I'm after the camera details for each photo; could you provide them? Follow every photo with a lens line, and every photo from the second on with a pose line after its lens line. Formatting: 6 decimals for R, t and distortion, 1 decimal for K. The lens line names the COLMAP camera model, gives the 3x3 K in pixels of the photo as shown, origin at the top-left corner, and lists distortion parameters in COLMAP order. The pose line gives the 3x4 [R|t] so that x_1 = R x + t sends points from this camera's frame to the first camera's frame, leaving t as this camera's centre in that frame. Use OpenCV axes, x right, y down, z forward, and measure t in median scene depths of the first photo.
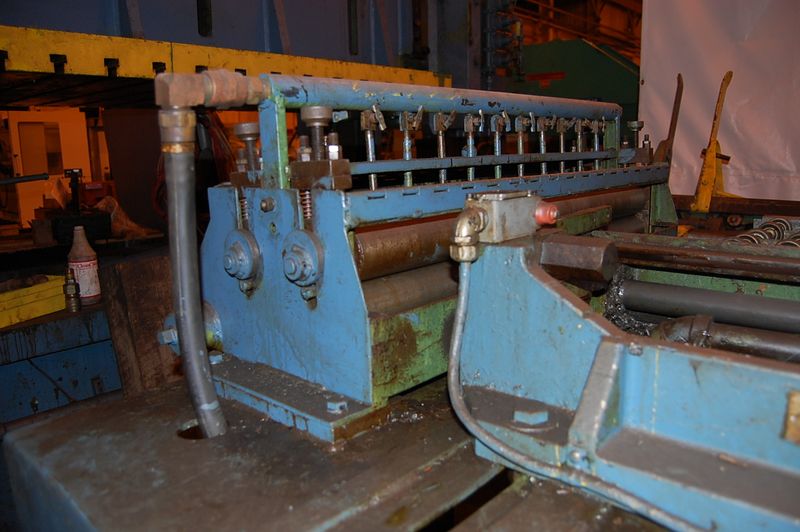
lens RADIAL K [[618.0, 0, 400.0], [0, 618.0, 266.0], [0, 0, 1]] dist [-0.098518, 0.009079]
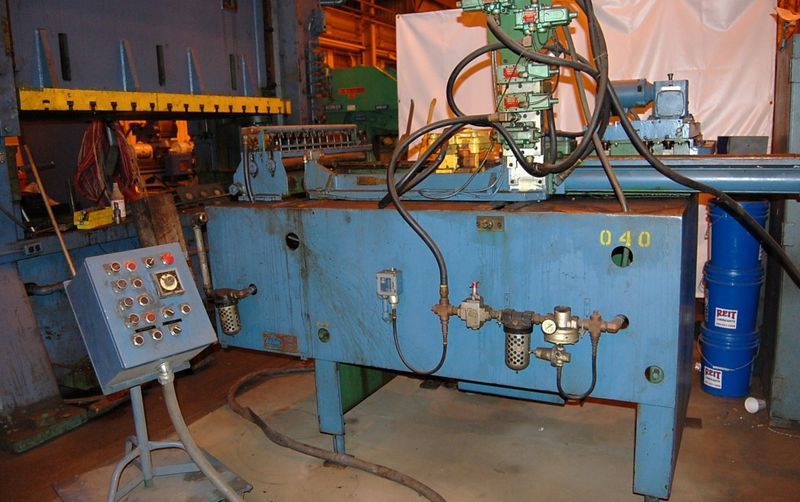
lens RADIAL K [[638.9, 0, 400.0], [0, 638.9, 251.0], [0, 0, 1]] dist [-0.075876, -0.000284]
pose [[0.965198, -0.060400, 0.254451, -0.127842], [0.064781, 0.997860, -0.008868, 0.197218], [-0.253371, 0.025043, 0.967045, -1.040203]]
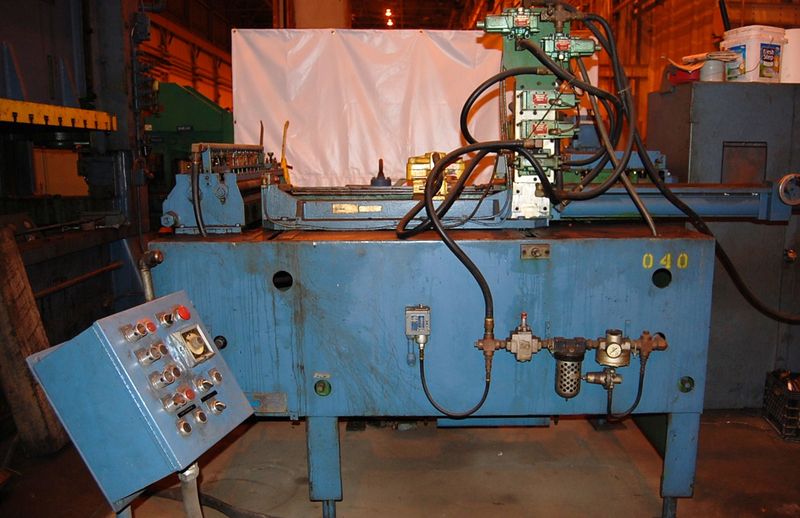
lens RADIAL K [[630.5, 0, 400.0], [0, 630.5, 259.0], [0, 0, 1]] dist [-0.070190, 0.002694]
pose [[0.757465, -0.088675, 0.646826, -0.505069], [0.113515, 0.993531, 0.003274, 0.140670], [-0.642932, 0.070944, 0.762631, -0.719049]]
